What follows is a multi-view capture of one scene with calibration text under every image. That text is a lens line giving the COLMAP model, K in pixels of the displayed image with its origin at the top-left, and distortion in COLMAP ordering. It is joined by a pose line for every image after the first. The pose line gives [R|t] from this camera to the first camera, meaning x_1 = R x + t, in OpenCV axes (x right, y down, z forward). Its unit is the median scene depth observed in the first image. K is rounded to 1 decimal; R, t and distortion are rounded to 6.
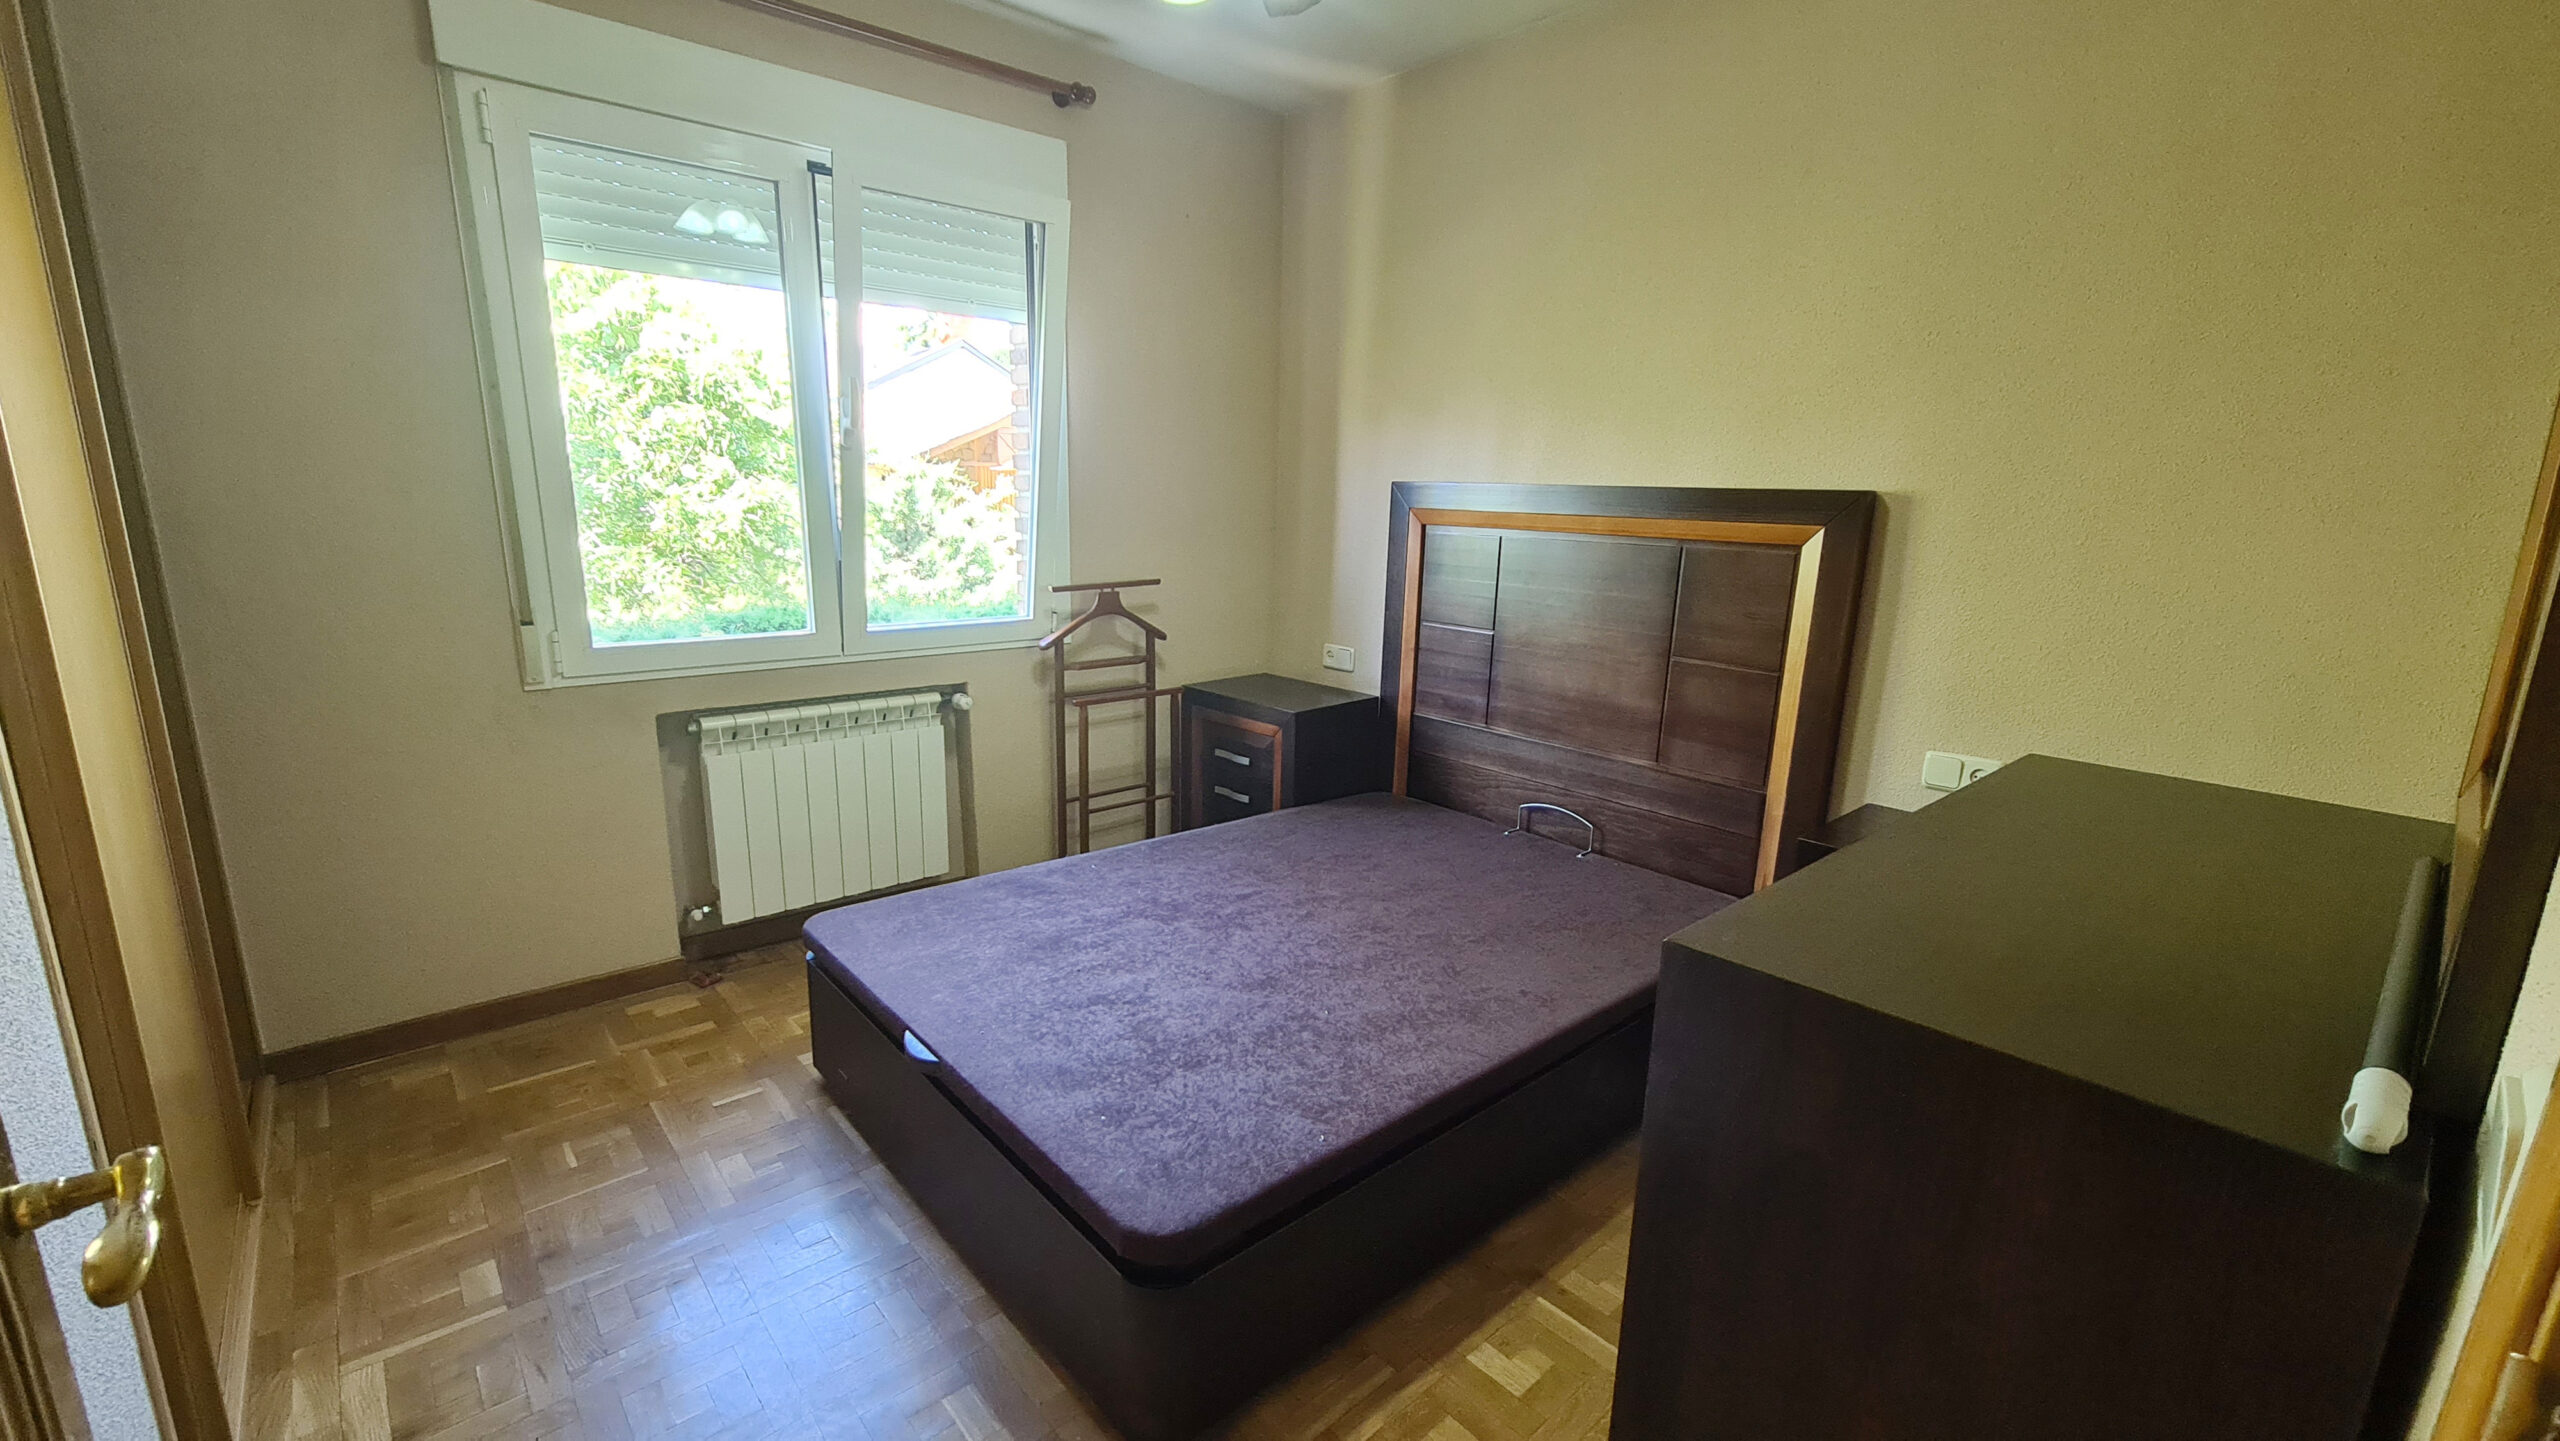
lens RADIAL K [[1052.0, 0, 1279.8], [0, 1052.0, 730.6], [0, 0, 1]] dist [0.001335, -0.002551]
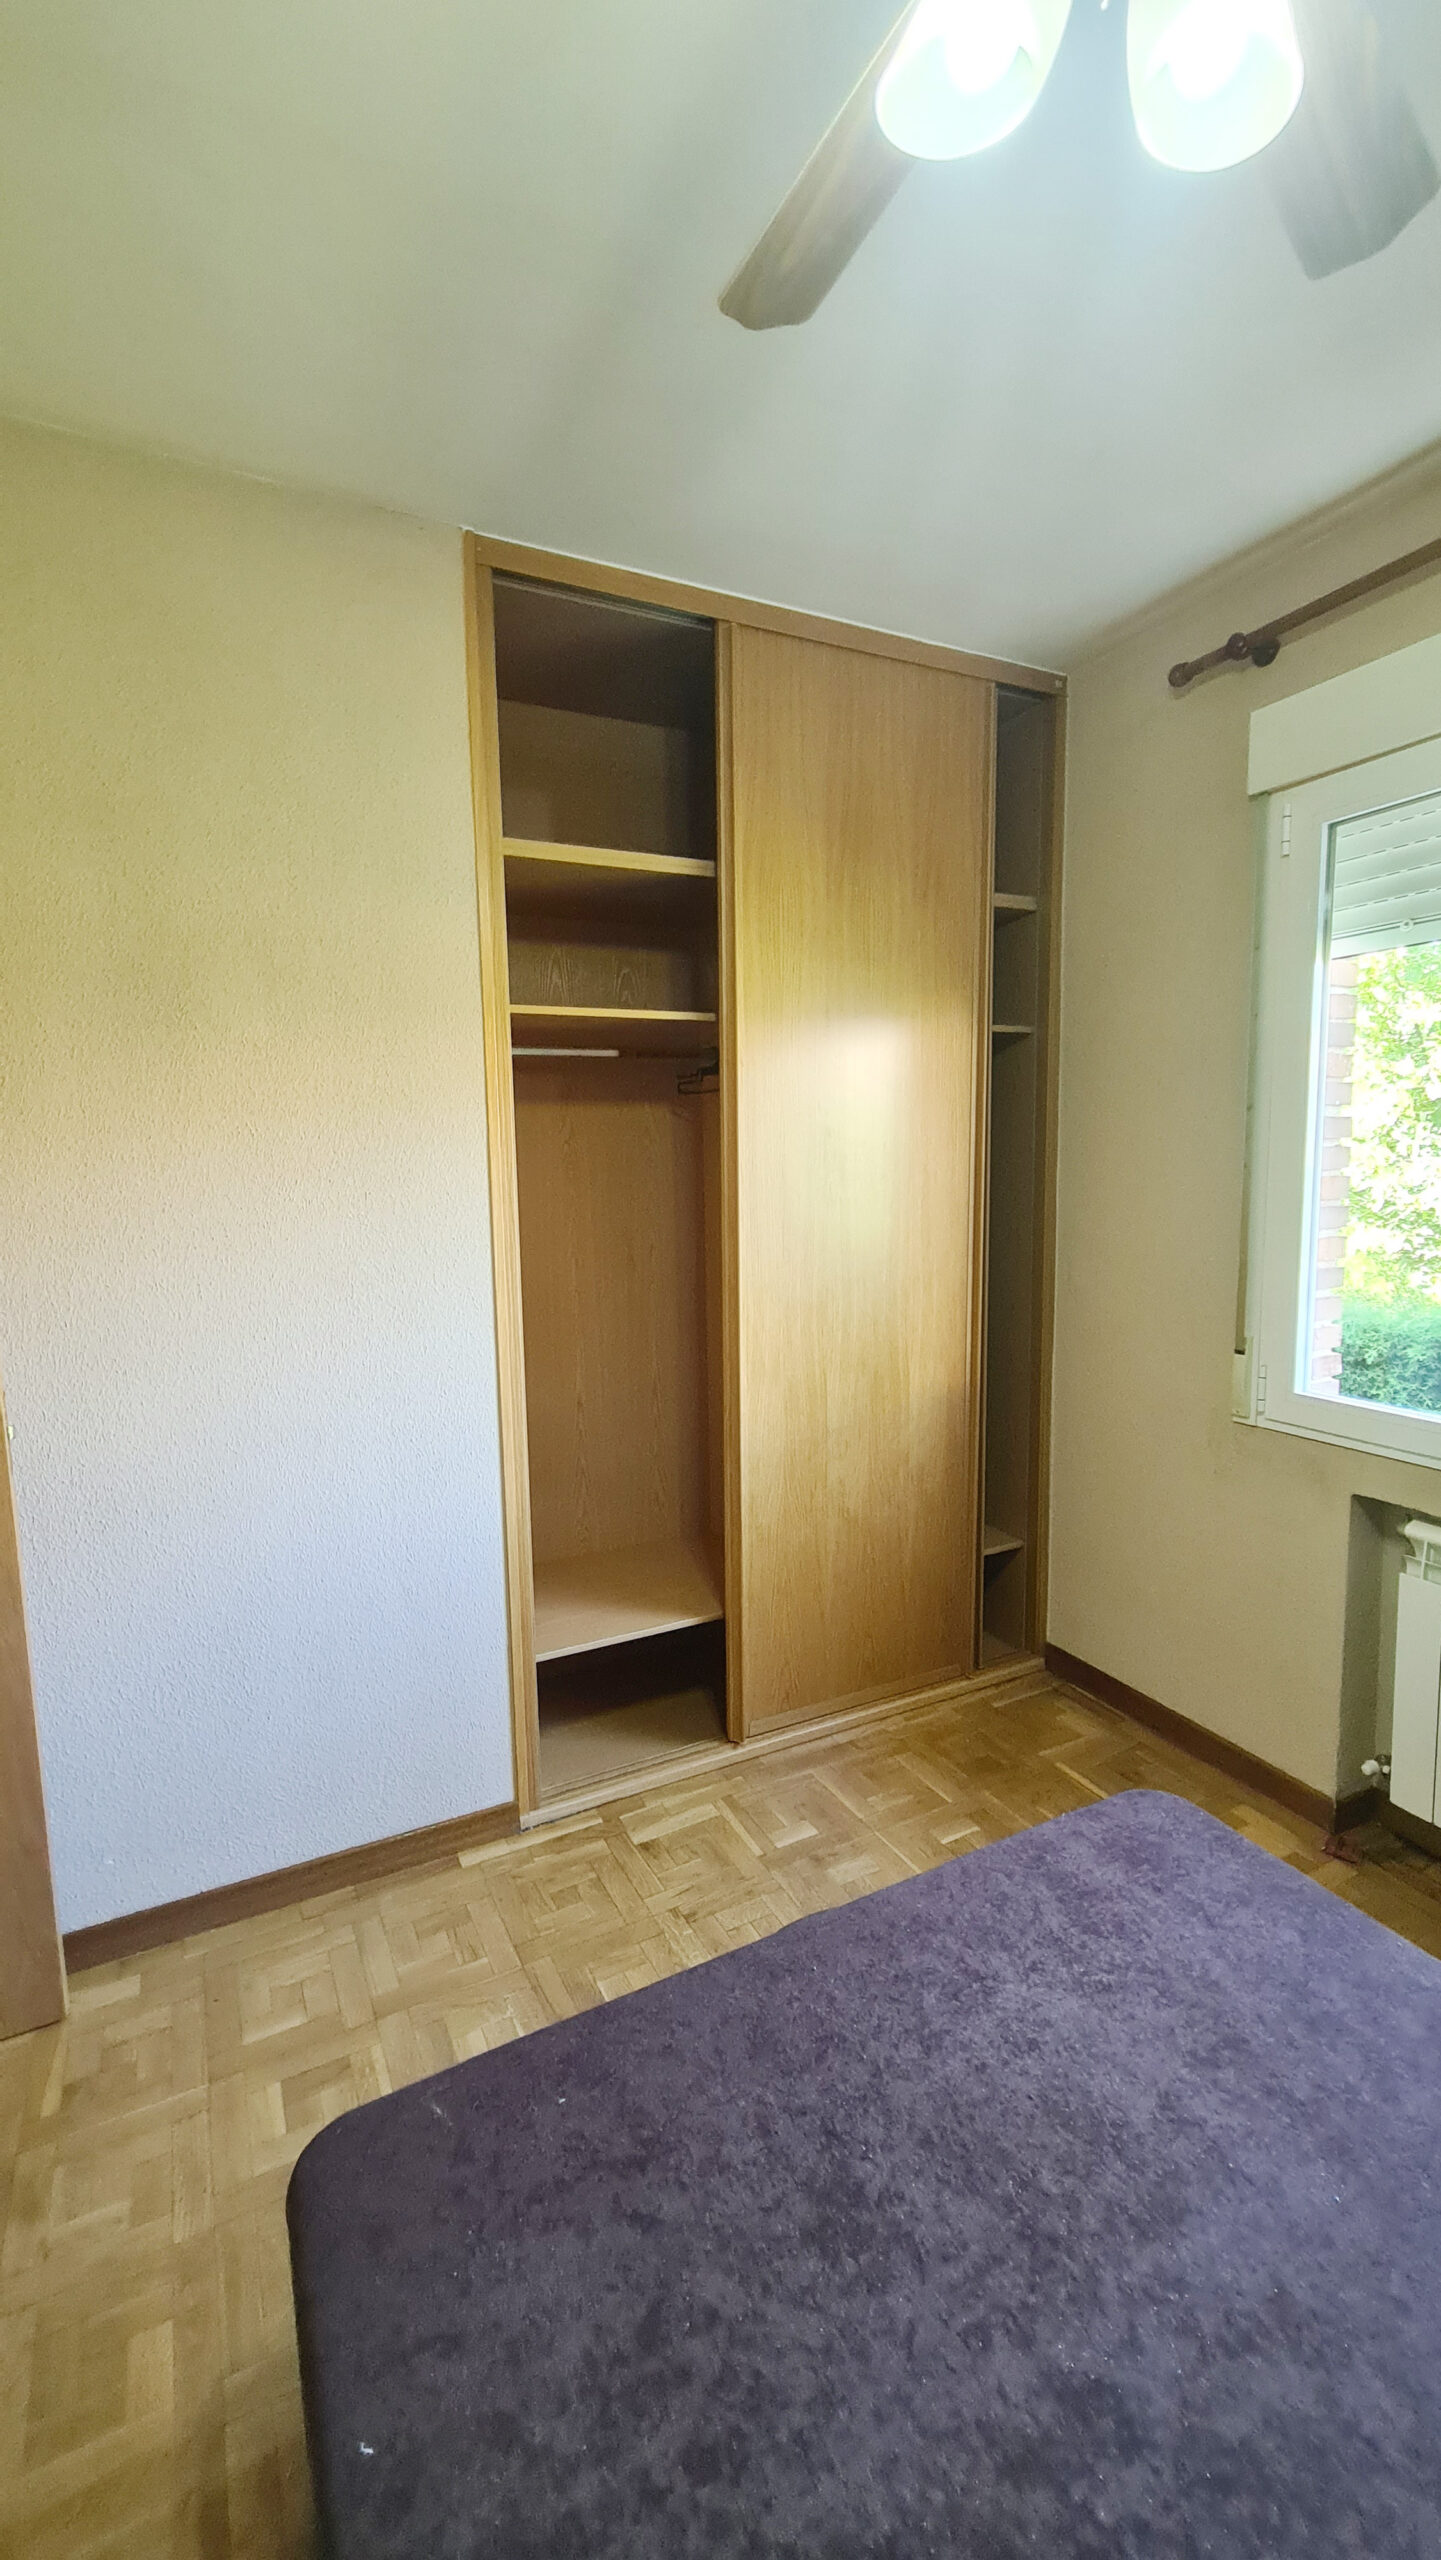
lens RADIAL K [[1052.0, 0, 714.7], [0, 1052.0, 1274.9], [0, 0, 1]] dist [0.001335, -0.002551]
pose [[-0.262028, 0.085000, -0.961310, 0.305496], [-0.202066, 0.969202, 0.140776, -0.206058], [0.943669, 0.231135, -0.236782, 0.762798]]
